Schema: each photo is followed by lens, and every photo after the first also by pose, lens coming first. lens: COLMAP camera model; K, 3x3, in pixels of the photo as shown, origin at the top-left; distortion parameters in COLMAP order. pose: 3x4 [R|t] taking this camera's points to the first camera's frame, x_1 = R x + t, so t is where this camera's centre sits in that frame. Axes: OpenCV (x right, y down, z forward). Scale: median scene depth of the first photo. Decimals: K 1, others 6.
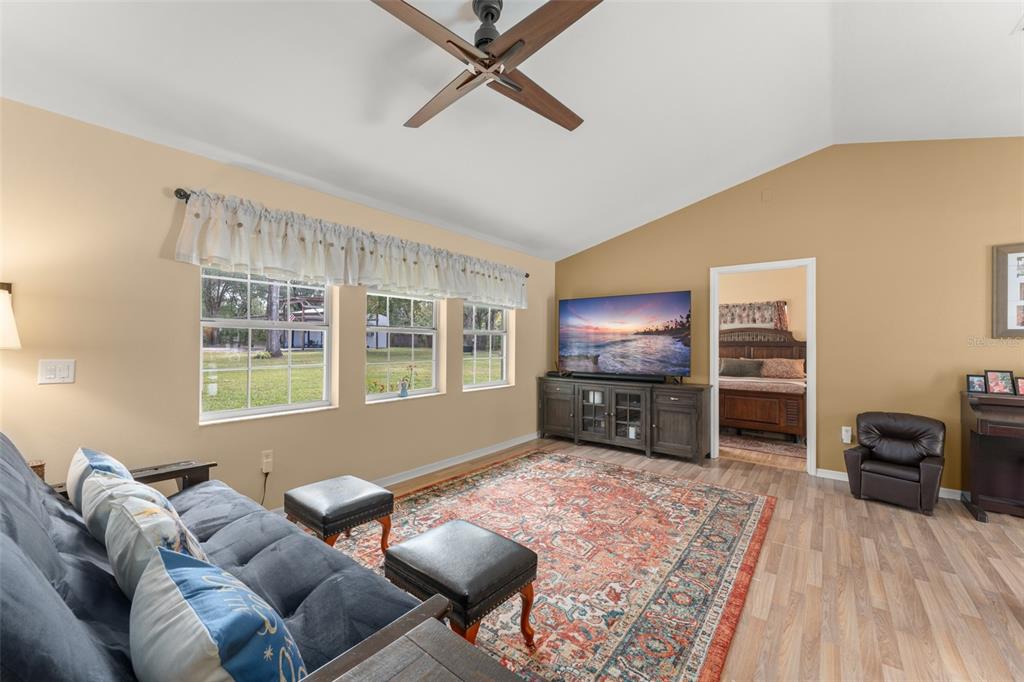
lens RADIAL K [[405.1, 0, 507.8], [0, 405.1, 342.0], [0, 0, 1]] dist [-0.000486, -0.000293]
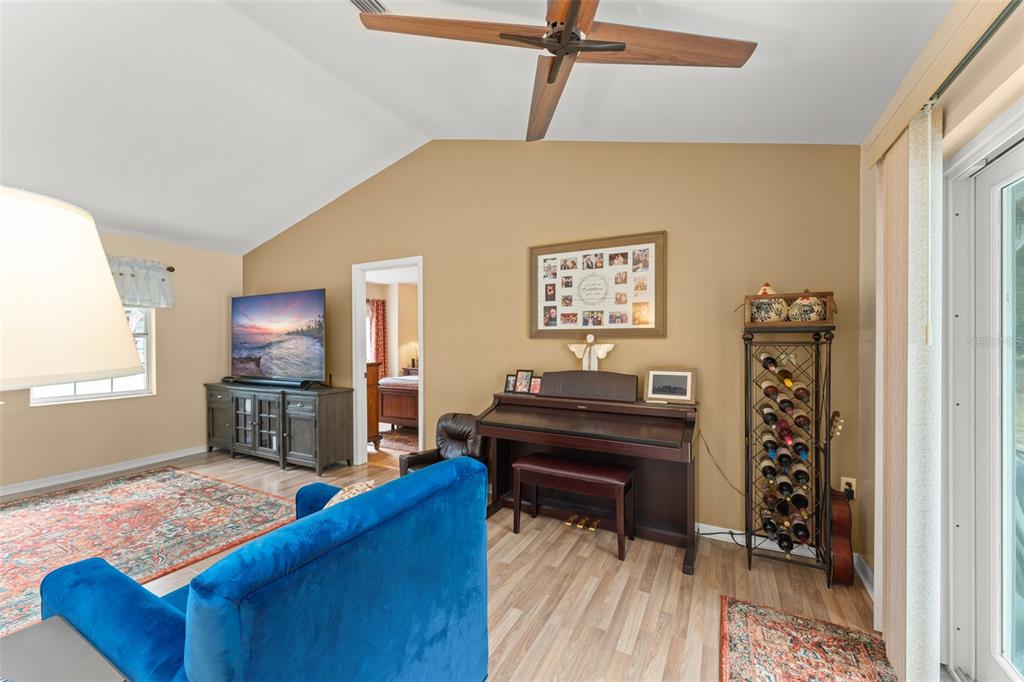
lens RADIAL K [[412.4, 0, 512.0], [0, 412.4, 341.0], [0, 0, 1]] dist [-0.000743, -0.000235]
pose [[0.983831, -0.010454, 0.178794, 0.981763], [0.009289, 0.999930, 0.007357, -0.010301], [-0.178858, -0.005578, 0.983859, -0.019116]]
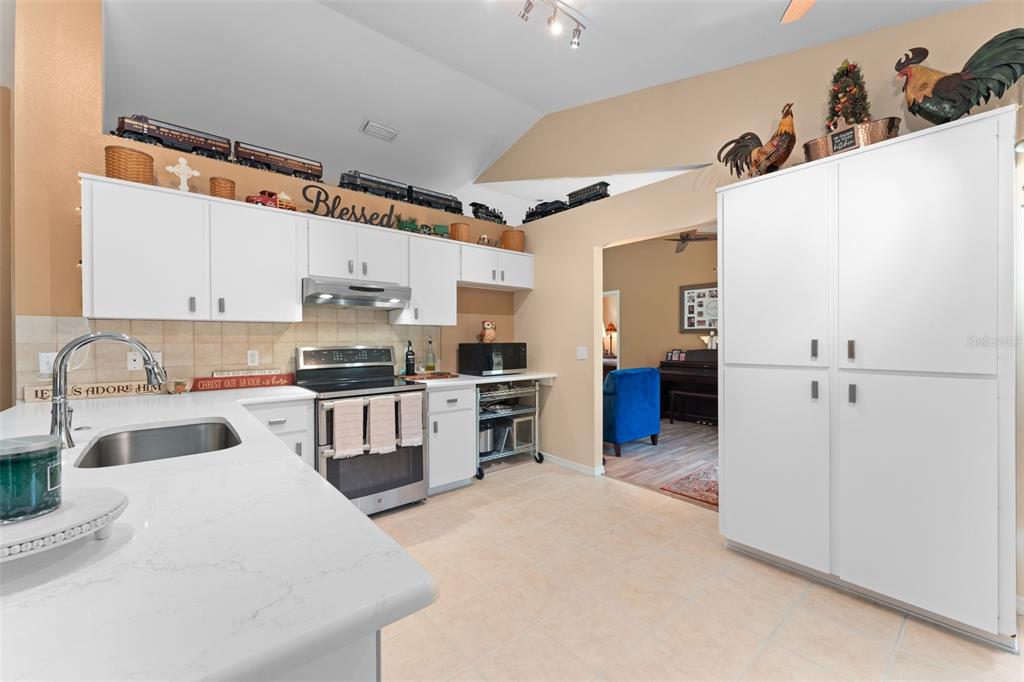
lens RADIAL K [[405.1, 0, 507.8], [0, 405.1, 342.0], [0, 0, 1]] dist [-0.000486, -0.000293]
pose [[0.978616, -0.007032, -0.205577, 0.793167], [0.008769, 0.999933, 0.007541, 0.010920], [0.205511, -0.009182, 0.978612, -1.131615]]
